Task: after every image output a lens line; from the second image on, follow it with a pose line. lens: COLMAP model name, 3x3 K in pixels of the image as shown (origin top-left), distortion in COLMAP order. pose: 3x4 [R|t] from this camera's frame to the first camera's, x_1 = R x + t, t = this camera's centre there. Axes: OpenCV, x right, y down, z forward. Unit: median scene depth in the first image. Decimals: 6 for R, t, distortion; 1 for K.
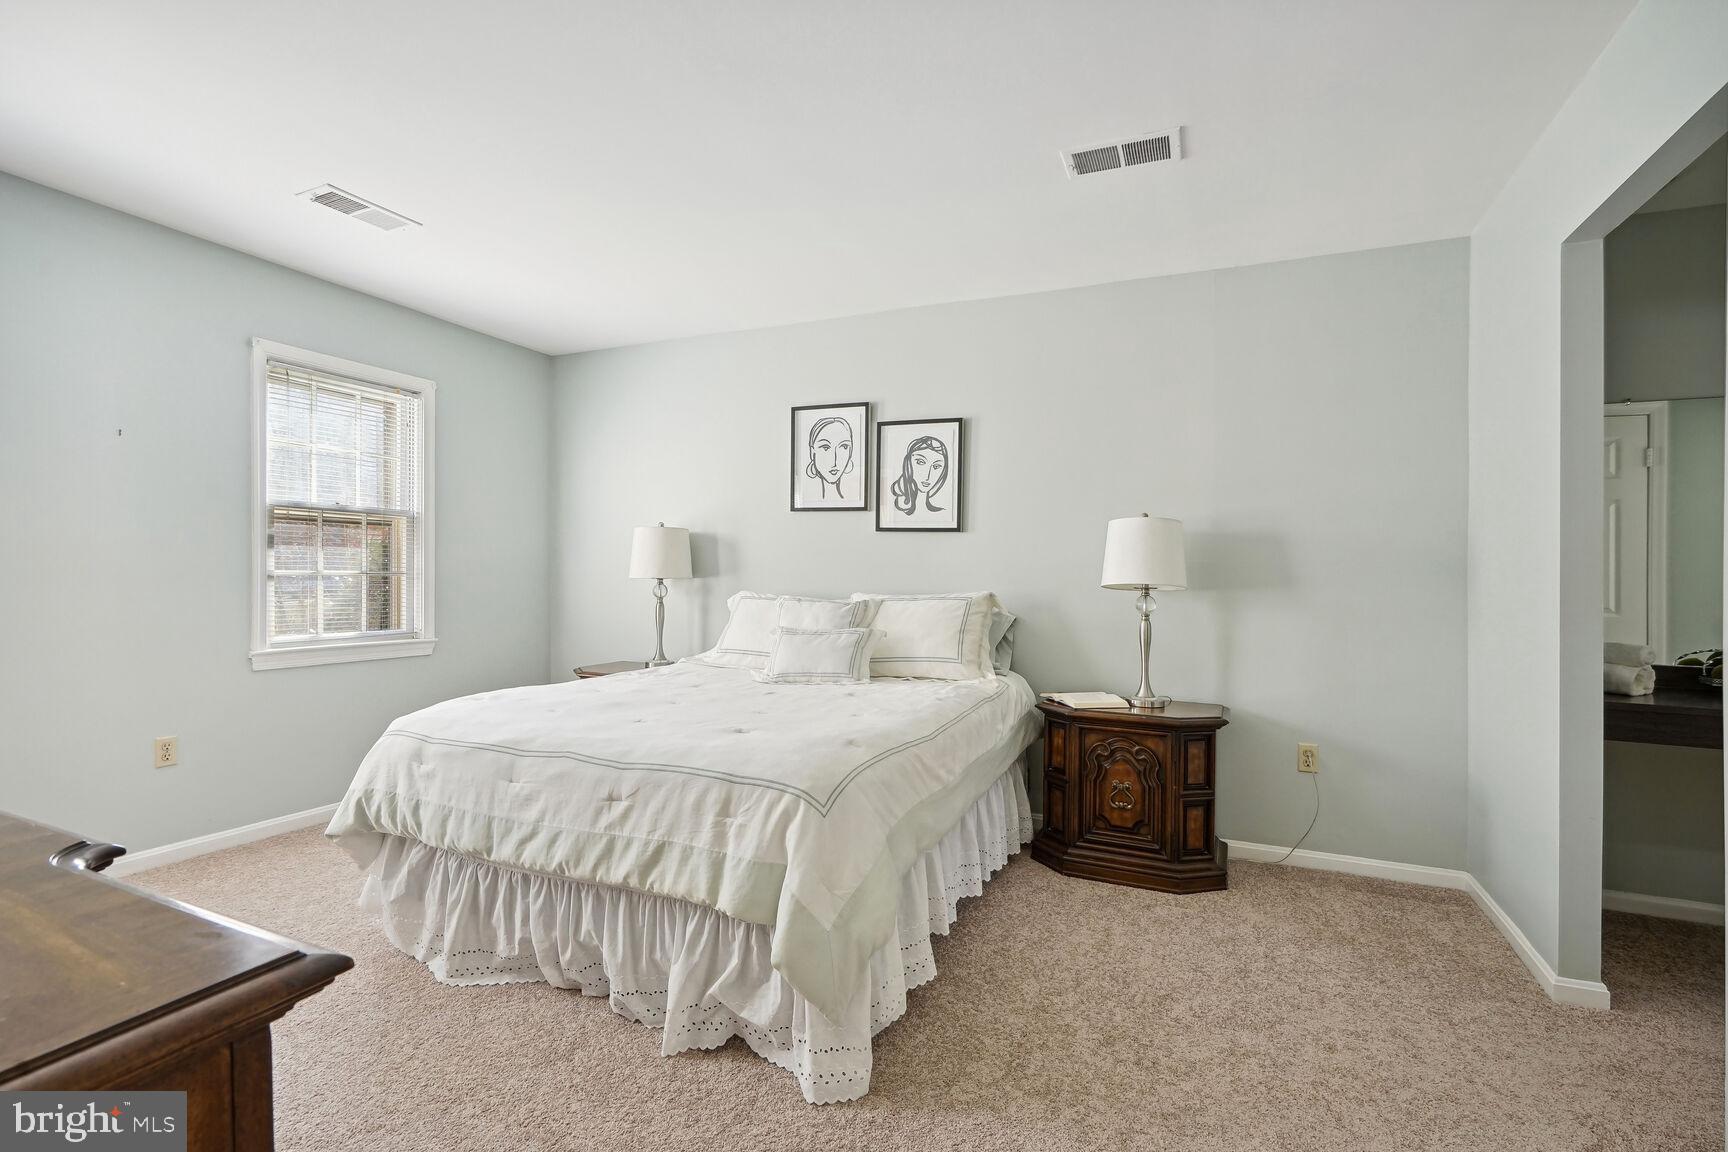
lens RADIAL K [[797.5, 0, 862.2], [0, 797.5, 578.5], [0, 0, 1]] dist [-0.003094, -0.000336]
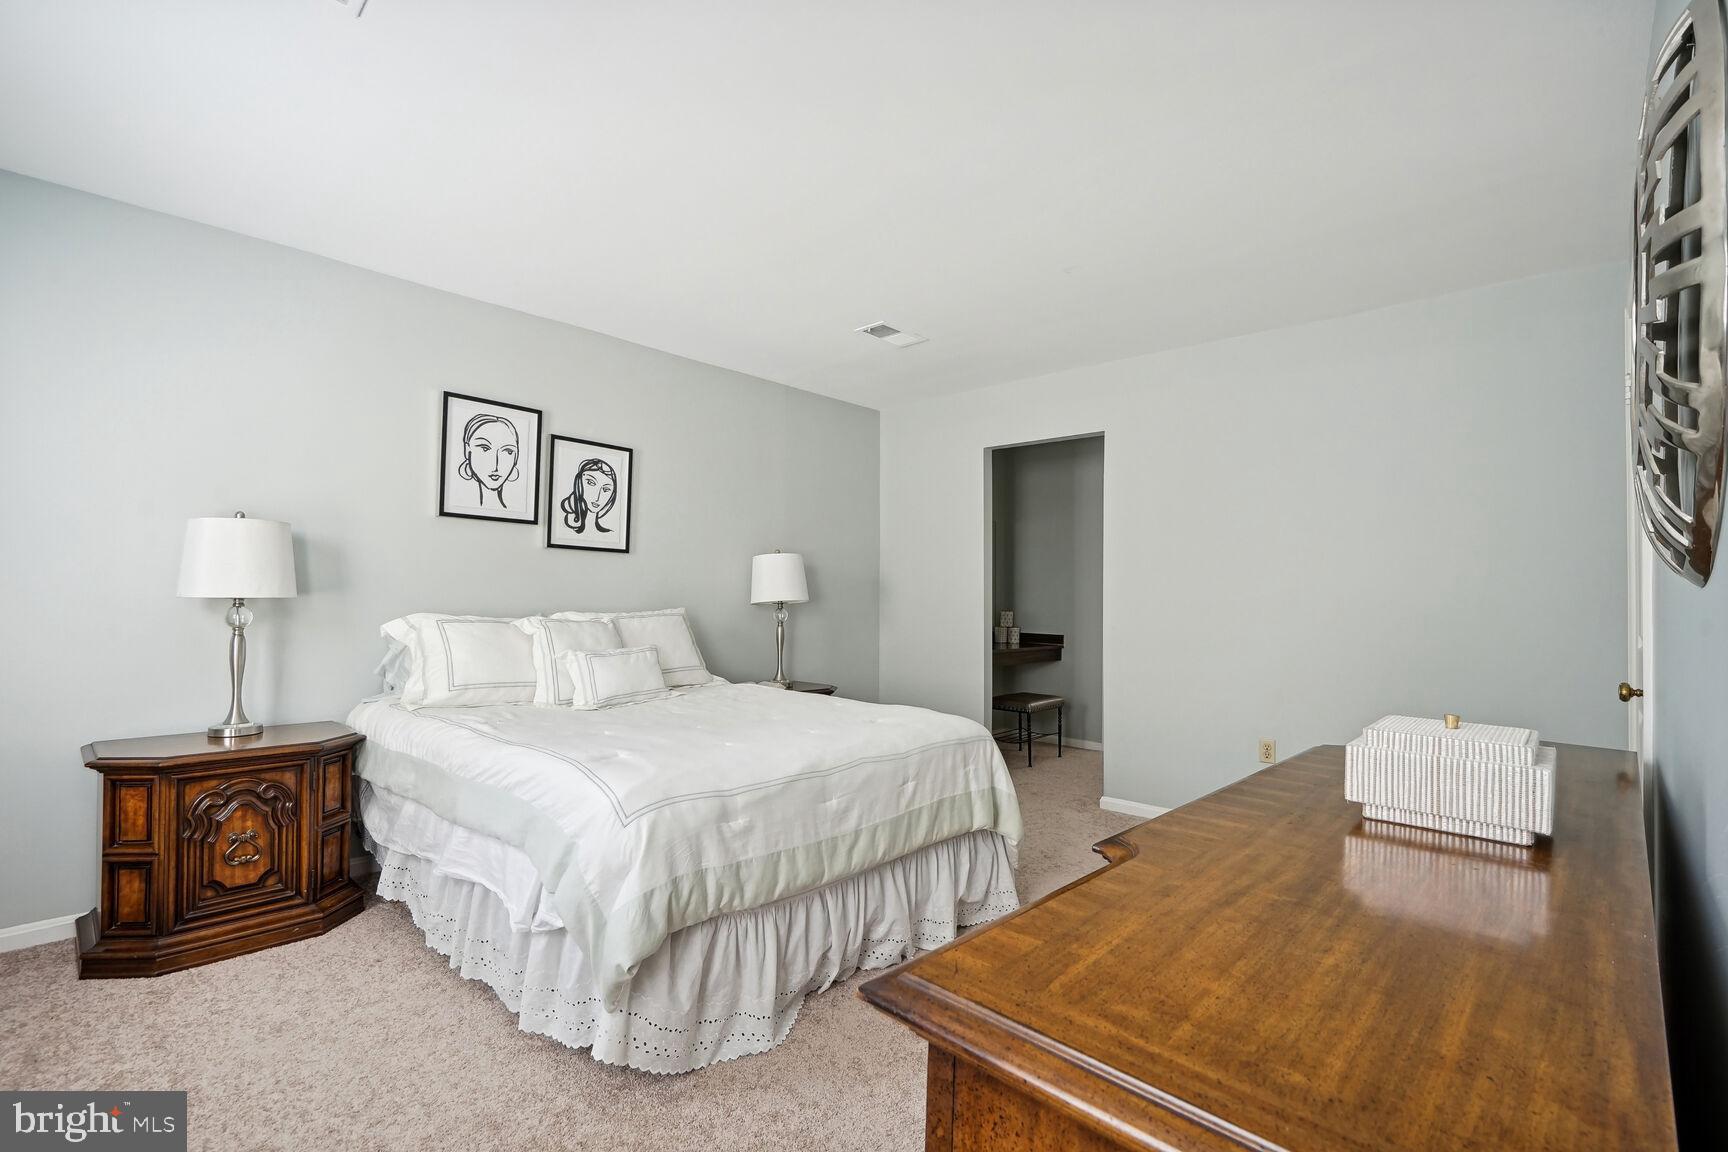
lens RADIAL K [[777.9, 0, 864.0], [0, 777.9, 576.0], [0, 0, 1]] dist [0.017644, 0.000054]
pose [[0.339070, 0.017468, 0.940599, -0.738461], [-0.005933, 0.999847, -0.016430, -0.011726], [-0.940742, -0.000010, 0.339122, 0.326844]]
